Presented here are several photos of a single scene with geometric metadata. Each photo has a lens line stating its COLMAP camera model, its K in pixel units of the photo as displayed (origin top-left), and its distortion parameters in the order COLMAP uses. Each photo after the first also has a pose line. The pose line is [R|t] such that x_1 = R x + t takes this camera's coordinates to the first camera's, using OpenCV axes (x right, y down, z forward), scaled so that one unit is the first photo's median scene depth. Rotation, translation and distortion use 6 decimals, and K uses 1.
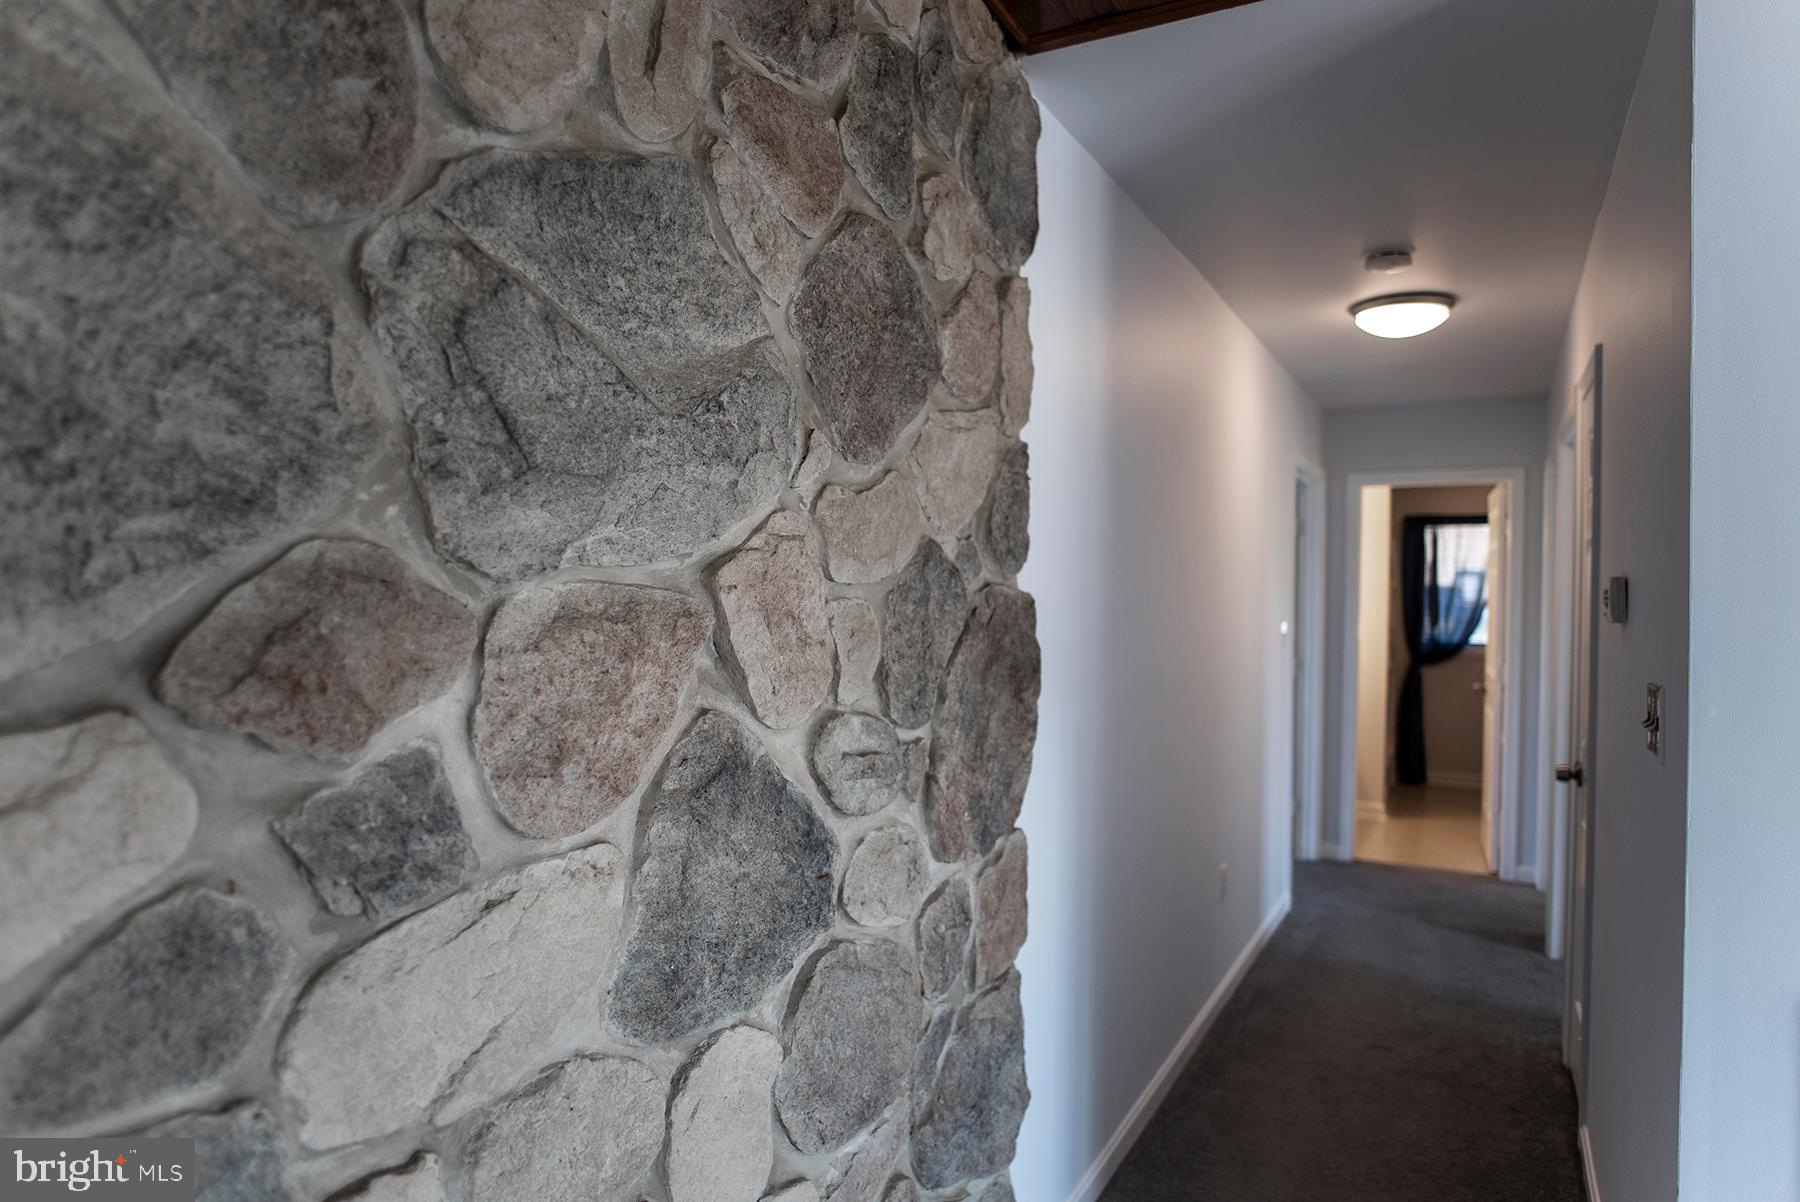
lens RADIAL K [[1062.3, 0, 908.0], [0, 1062.3, 604.4], [0, 0, 1]] dist [-0.031382, 0.015972]
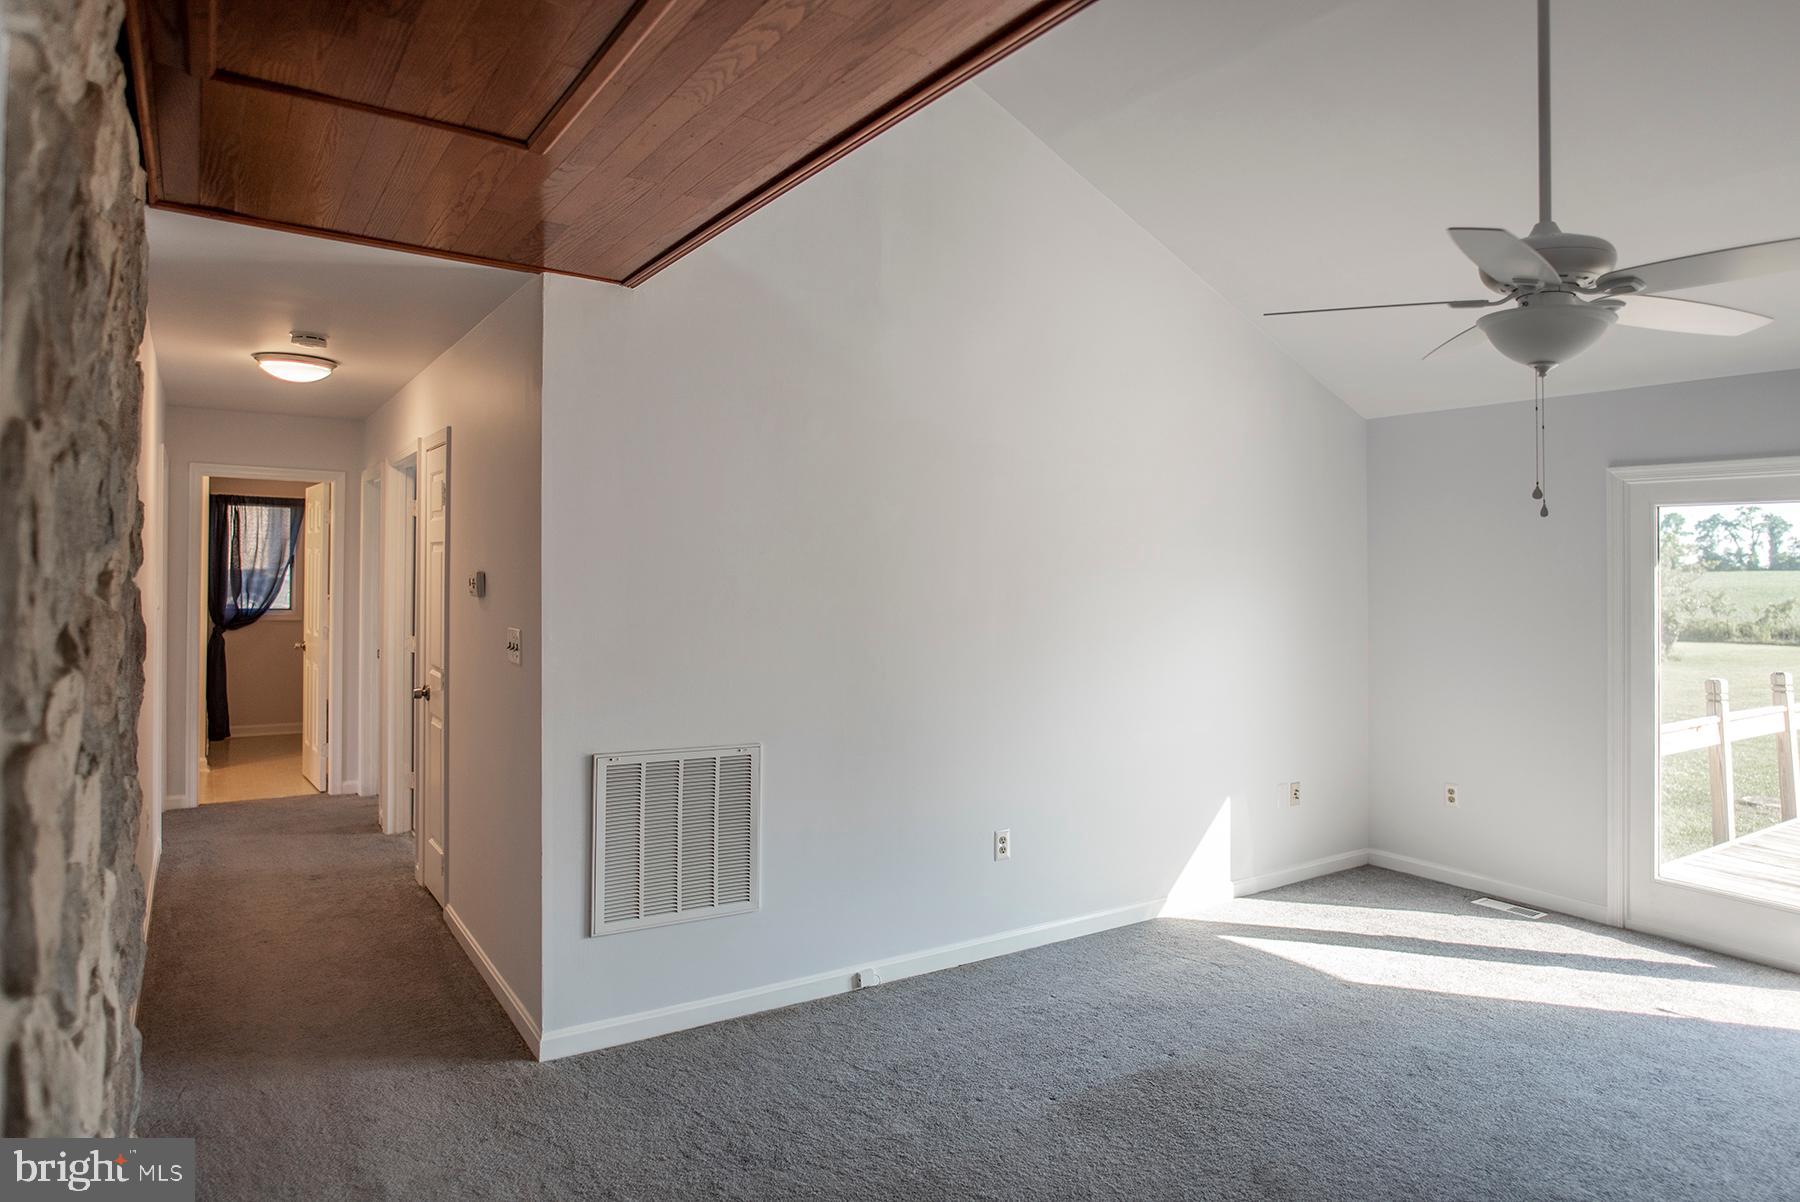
lens RADIAL K [[1045.9, 0, 924.6], [0, 1045.9, 571.7], [0, 0, 1]] dist [-0.019419, 0.002371]
pose [[0.441730, -0.007879, 0.897114, -0.248407], [0.004060, 0.999969, 0.006783, -0.014377], [-0.897139, 0.000646, 0.441748, -0.202861]]
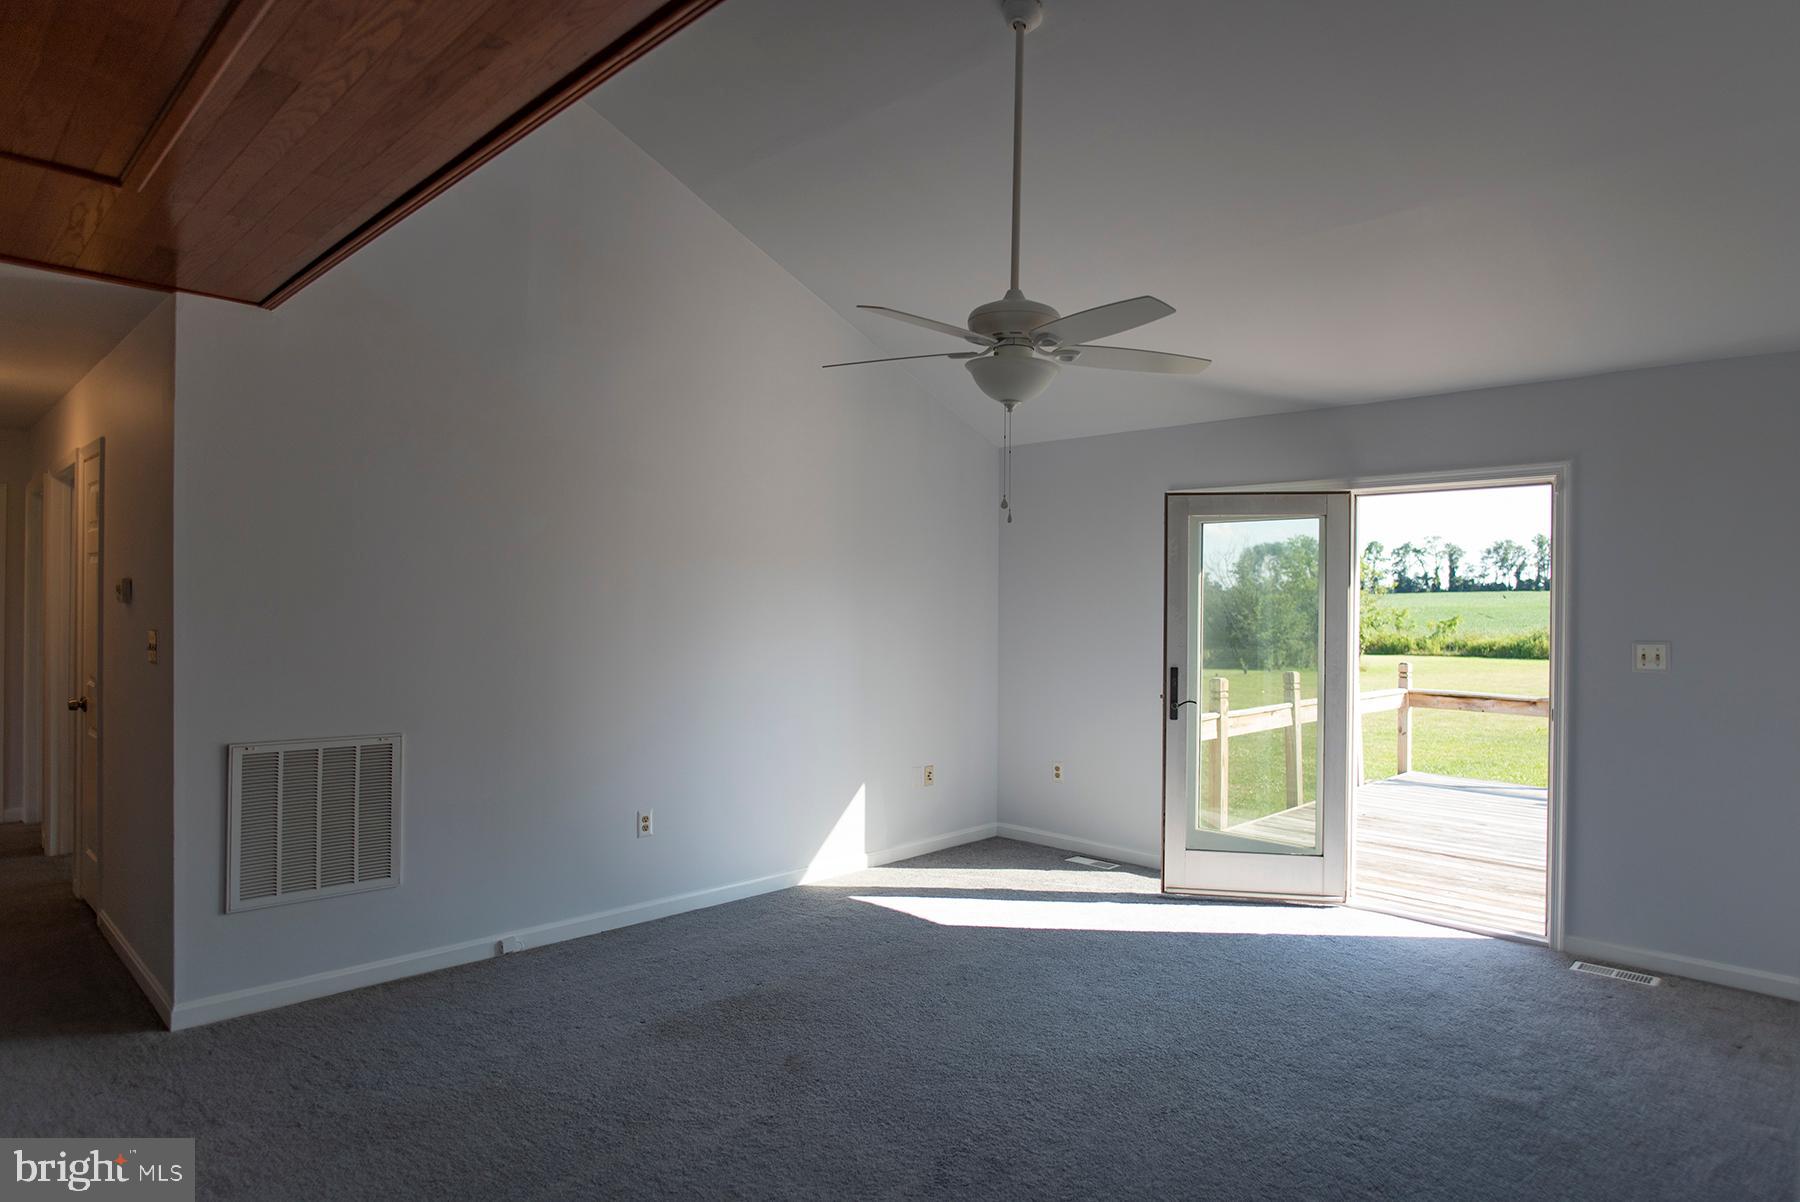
lens RADIAL K [[1062.3, 0, 908.0], [0, 1062.3, 604.4], [0, 0, 1]] dist [-0.031382, 0.015972]
pose [[0.276736, -0.012839, 0.960860, -0.301980], [0.007344, 0.999910, 0.011246, 0.003945], [-0.960918, 0.003945, 0.276806, -0.352781]]
